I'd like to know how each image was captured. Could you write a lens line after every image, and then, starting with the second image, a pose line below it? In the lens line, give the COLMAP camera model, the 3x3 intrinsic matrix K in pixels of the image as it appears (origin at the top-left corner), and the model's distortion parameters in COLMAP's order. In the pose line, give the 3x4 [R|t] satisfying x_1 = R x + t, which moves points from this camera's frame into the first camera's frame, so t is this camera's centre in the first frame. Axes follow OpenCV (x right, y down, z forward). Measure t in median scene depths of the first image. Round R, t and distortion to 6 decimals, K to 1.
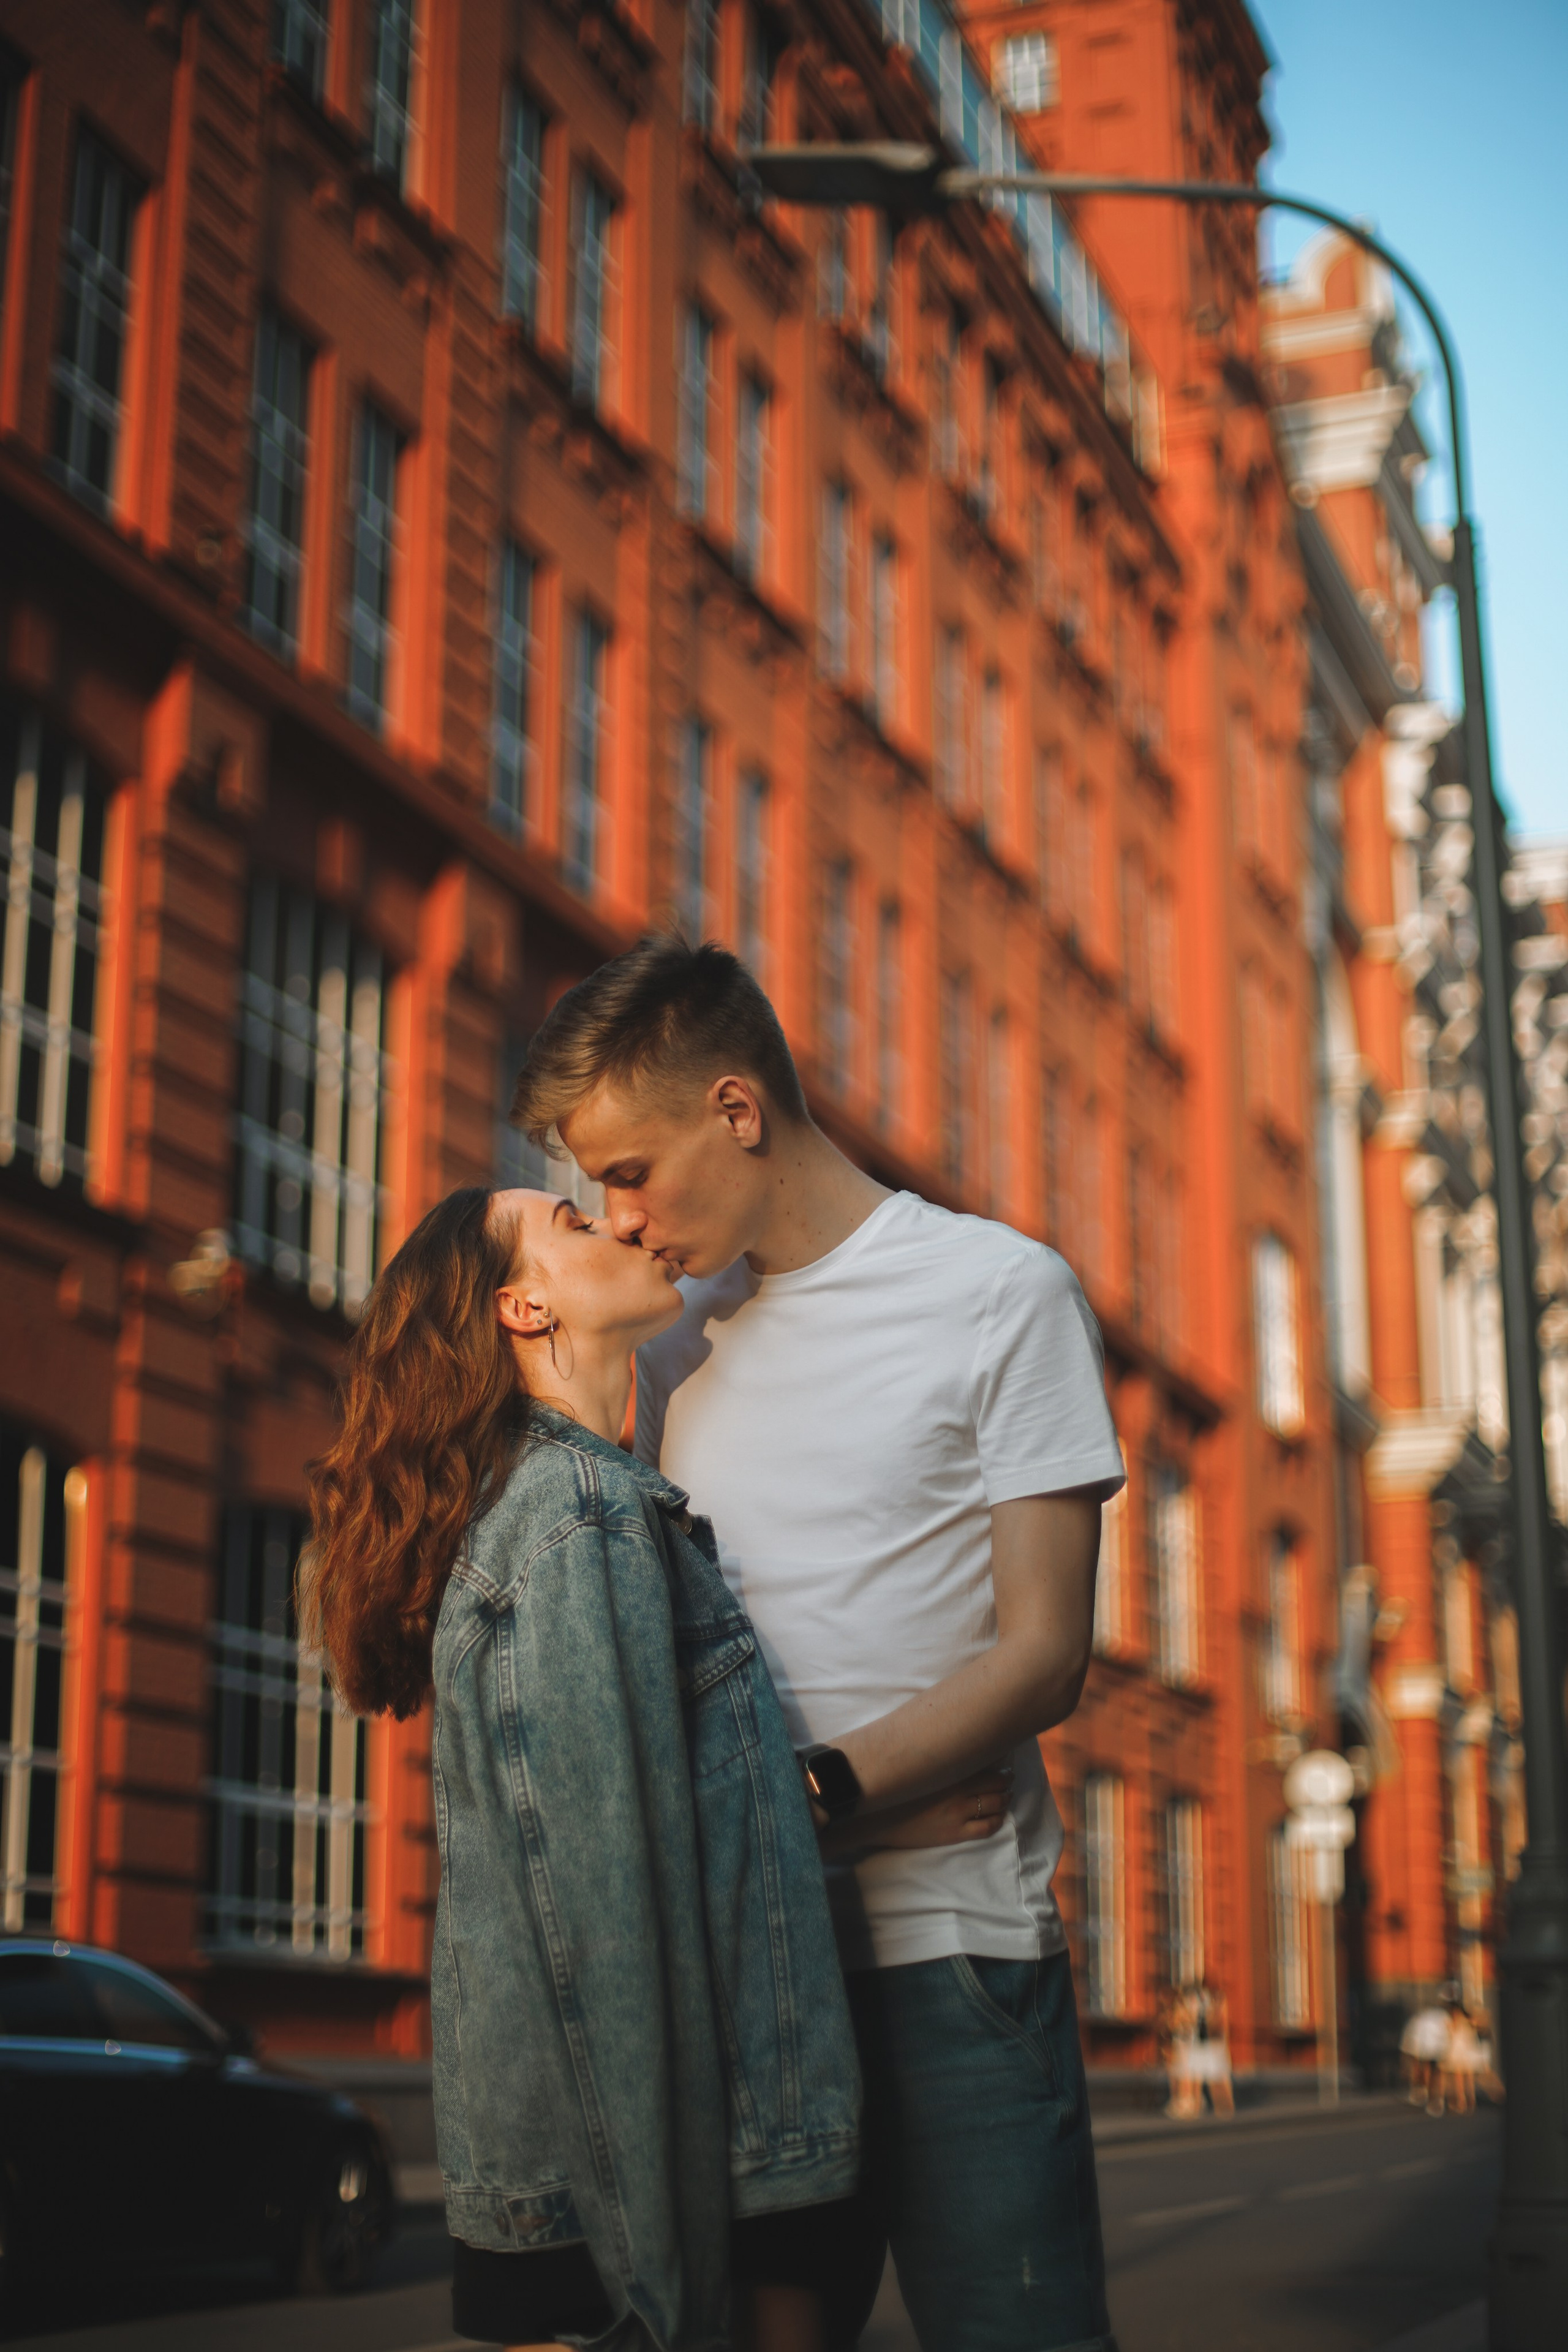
lens RADIAL K [[3300.4, 0, 784.0], [0, 3300.4, 1176.0], [0, 0, 1]] dist [-0.066592, 0.068660]
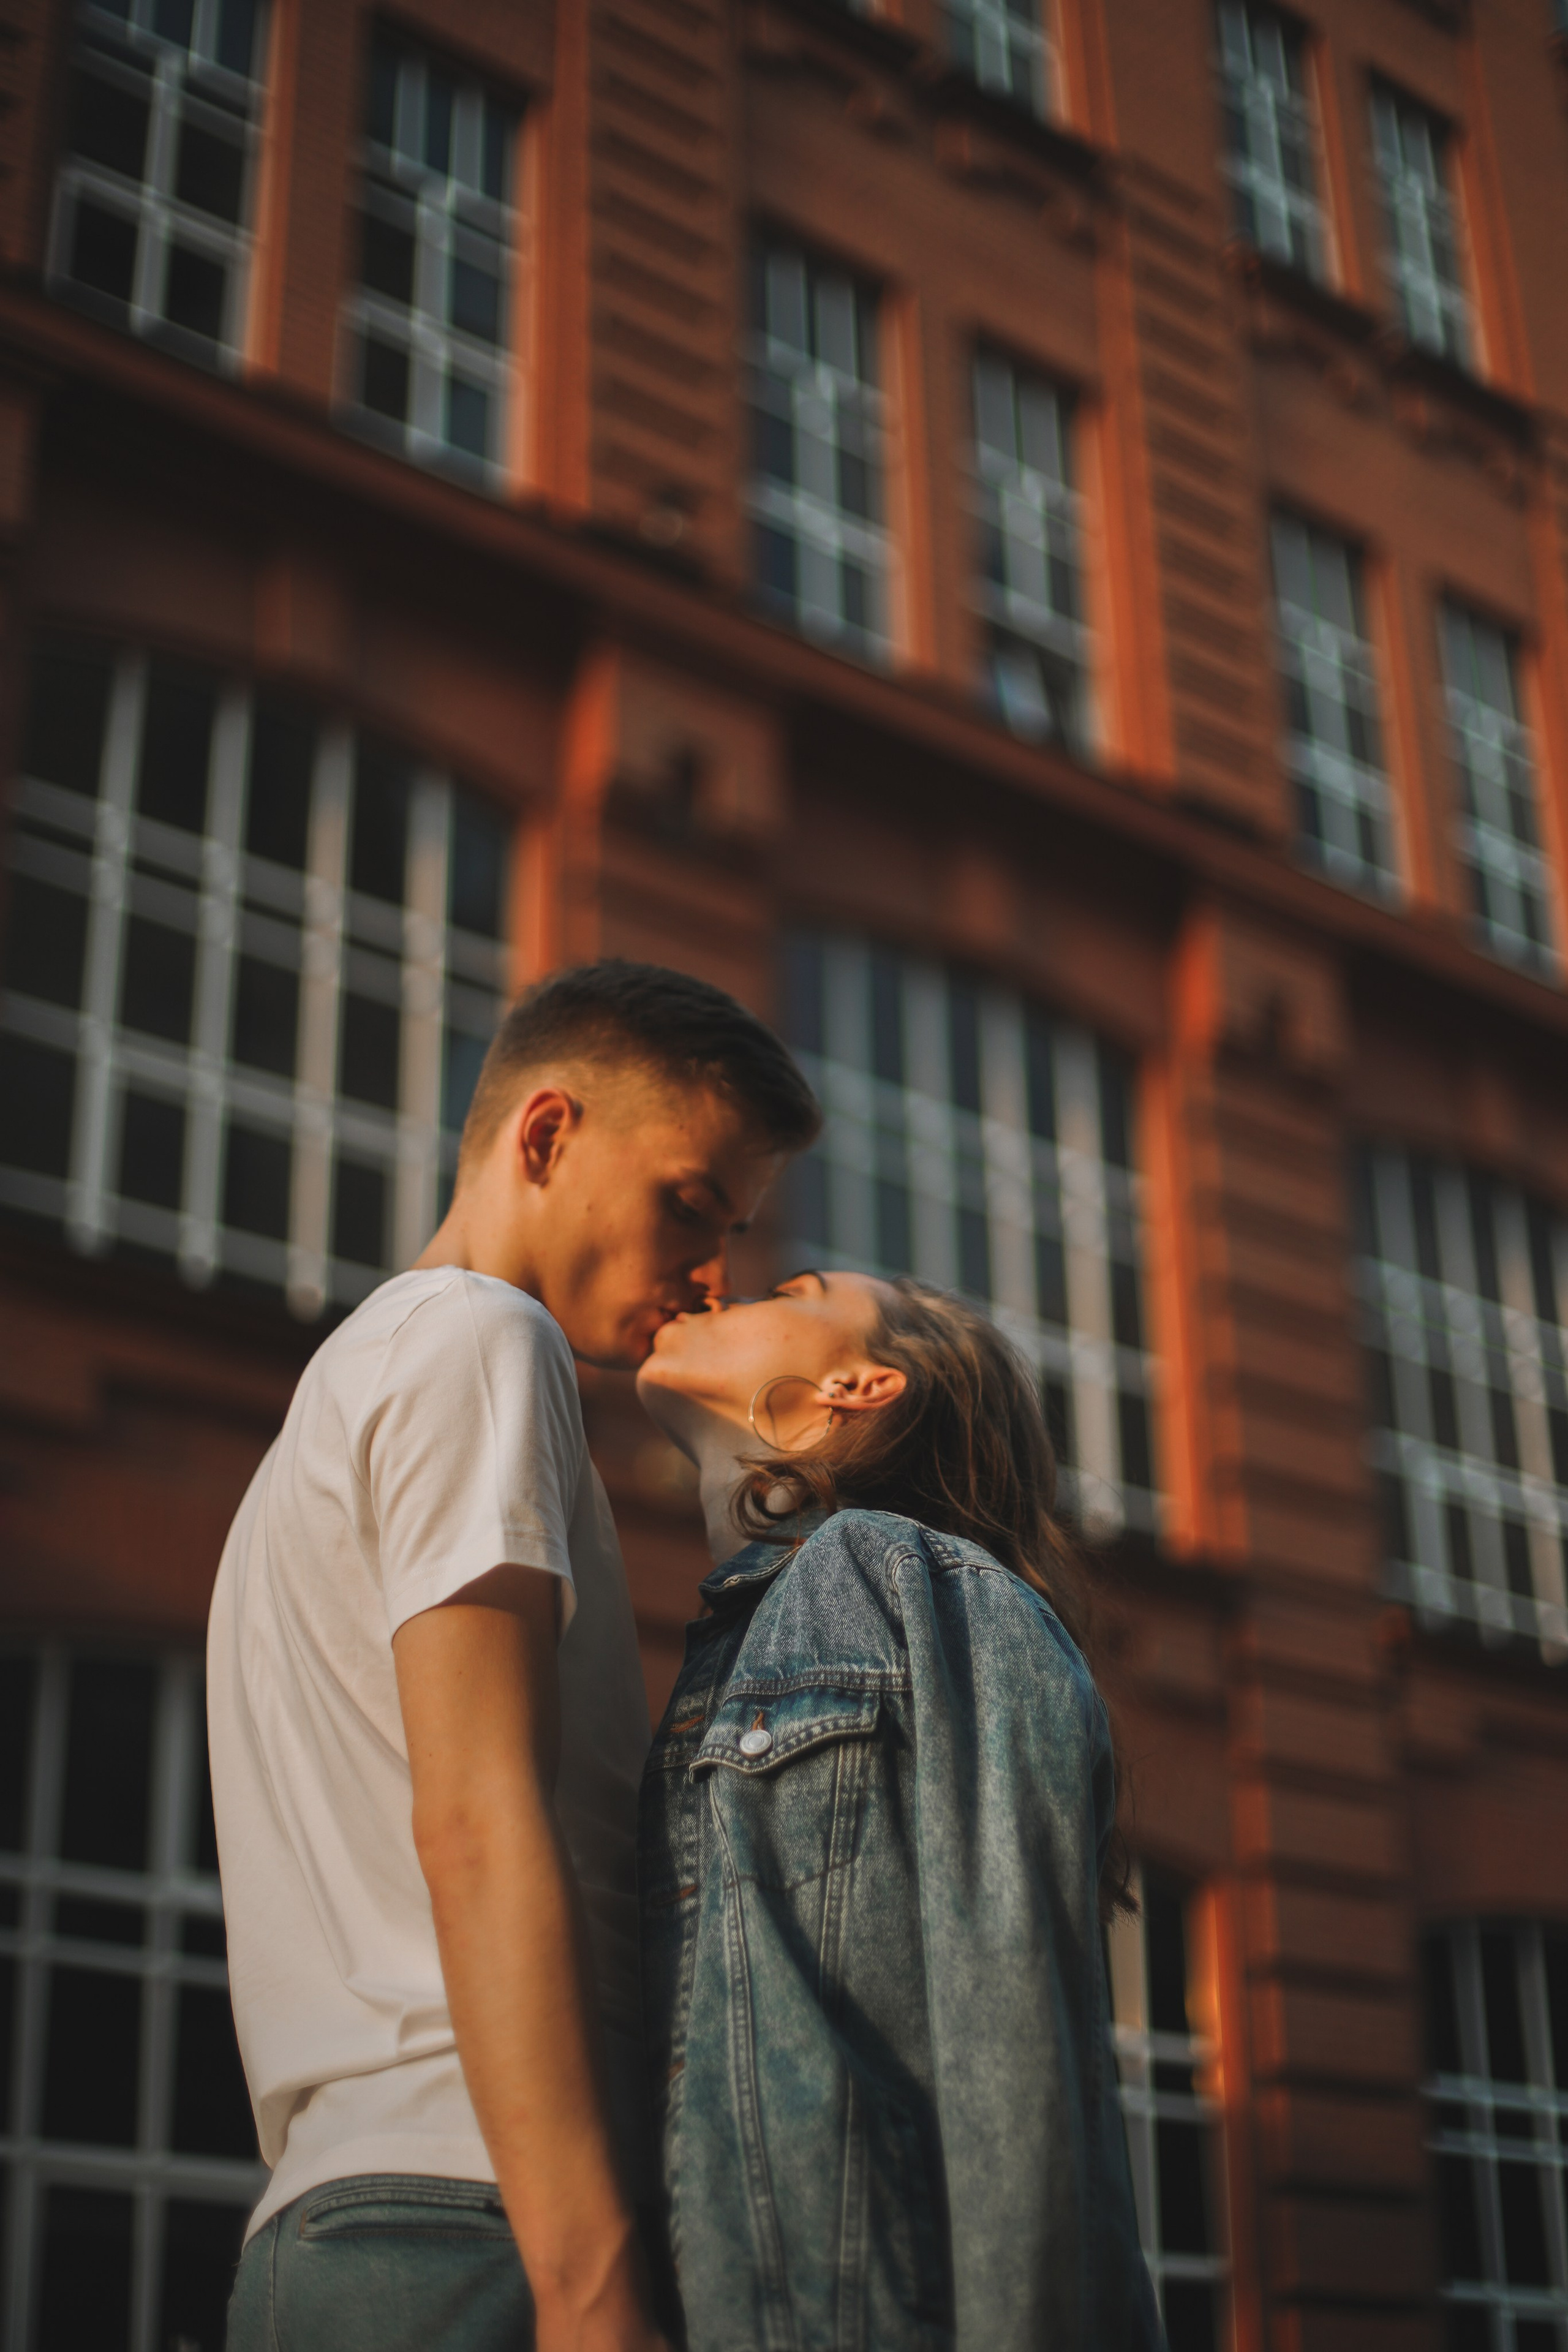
lens RADIAL K [[3300.4, 0, 784.0], [0, 3300.4, 1176.0], [0, 0, 1]] dist [-0.066592, 0.068660]
pose [[0.865241, -0.213283, -0.453728, 0.092585], [0.135378, 0.970774, -0.198169, 0.063435], [0.482733, 0.110039, 0.868827, 0.232516]]
